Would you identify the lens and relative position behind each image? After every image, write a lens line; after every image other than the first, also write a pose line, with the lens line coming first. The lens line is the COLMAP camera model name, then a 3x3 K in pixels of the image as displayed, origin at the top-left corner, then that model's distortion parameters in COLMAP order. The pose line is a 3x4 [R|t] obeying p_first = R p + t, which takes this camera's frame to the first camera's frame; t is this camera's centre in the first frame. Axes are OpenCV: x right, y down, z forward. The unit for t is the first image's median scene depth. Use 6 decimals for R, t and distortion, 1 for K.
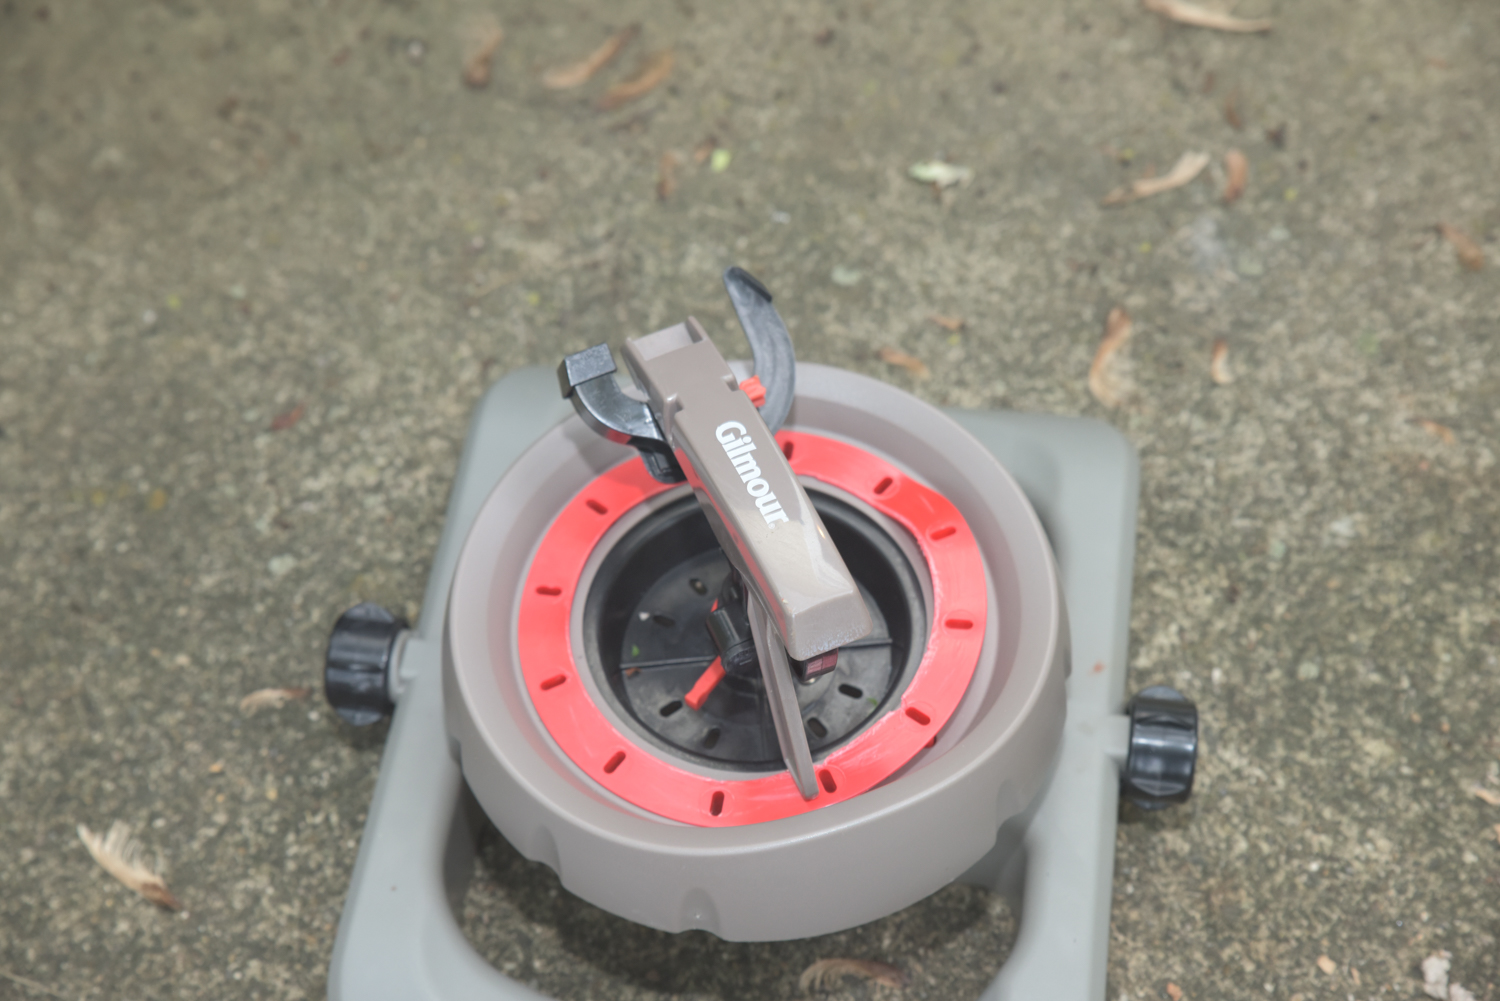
lens RADIAL K [[3021.8, 0, 748.6], [0, 3021.8, 497.1], [0, 0, 1]] dist [0.170526, 0.000000]
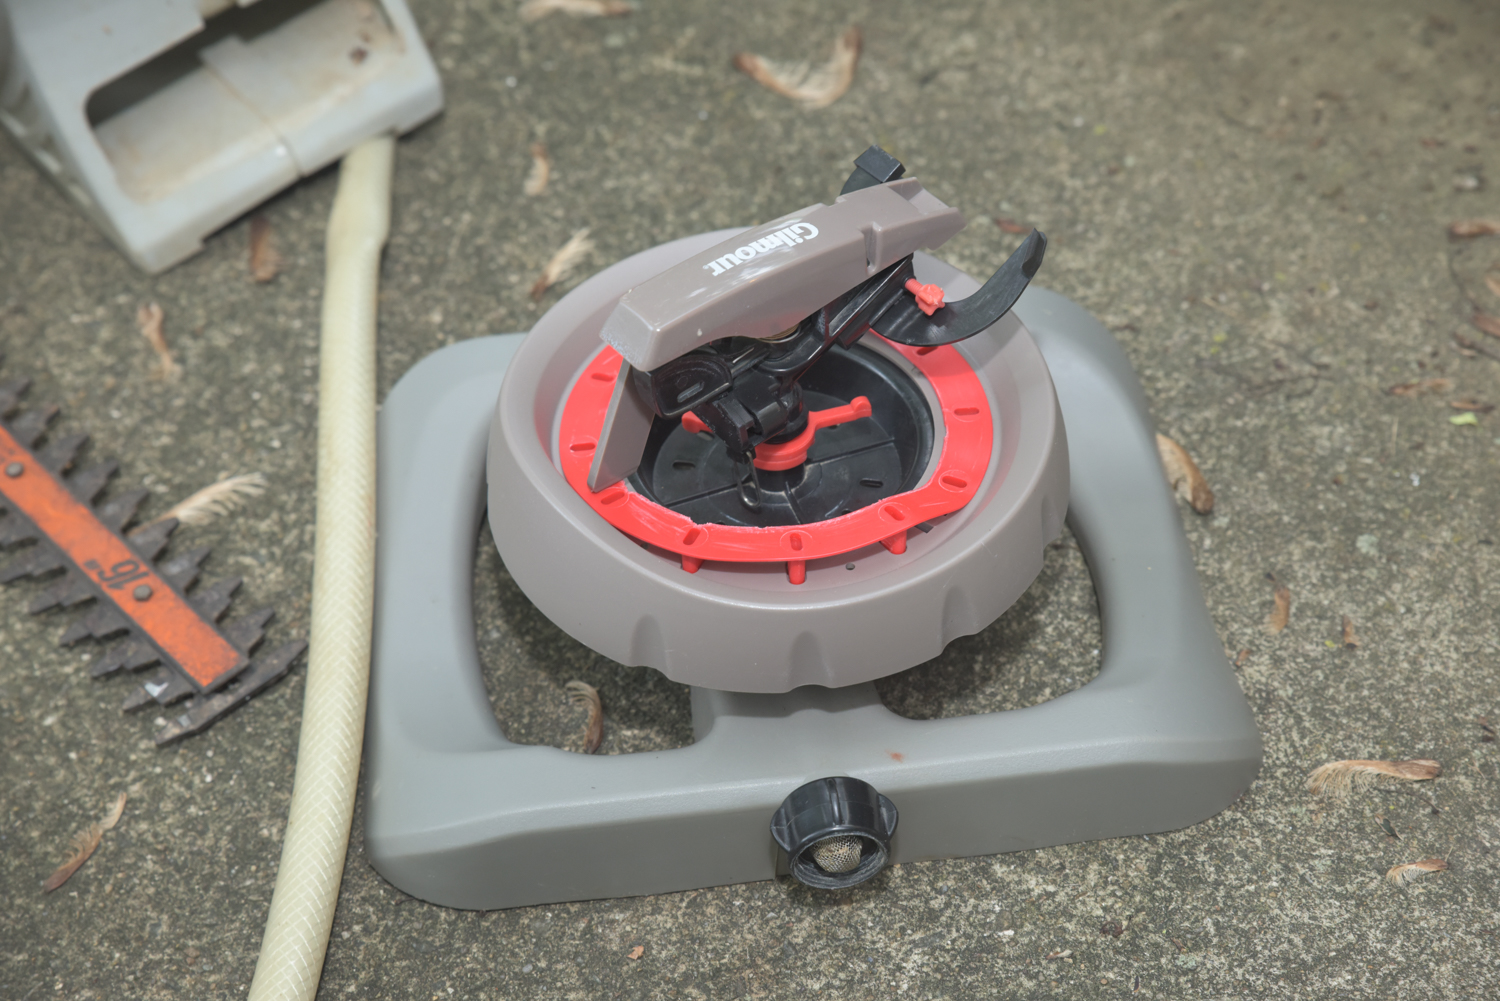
lens RADIAL K [[3021.8, 0, 745.7], [0, 3021.8, 503.7], [0, 0, 1]] dist [0.170526, 0.000000]
pose [[0.206901, 0.667630, -0.715166, 0.685851], [-0.741256, 0.584055, 0.330785, -0.258598], [0.638539, 0.461681, 0.615726, 0.278829]]
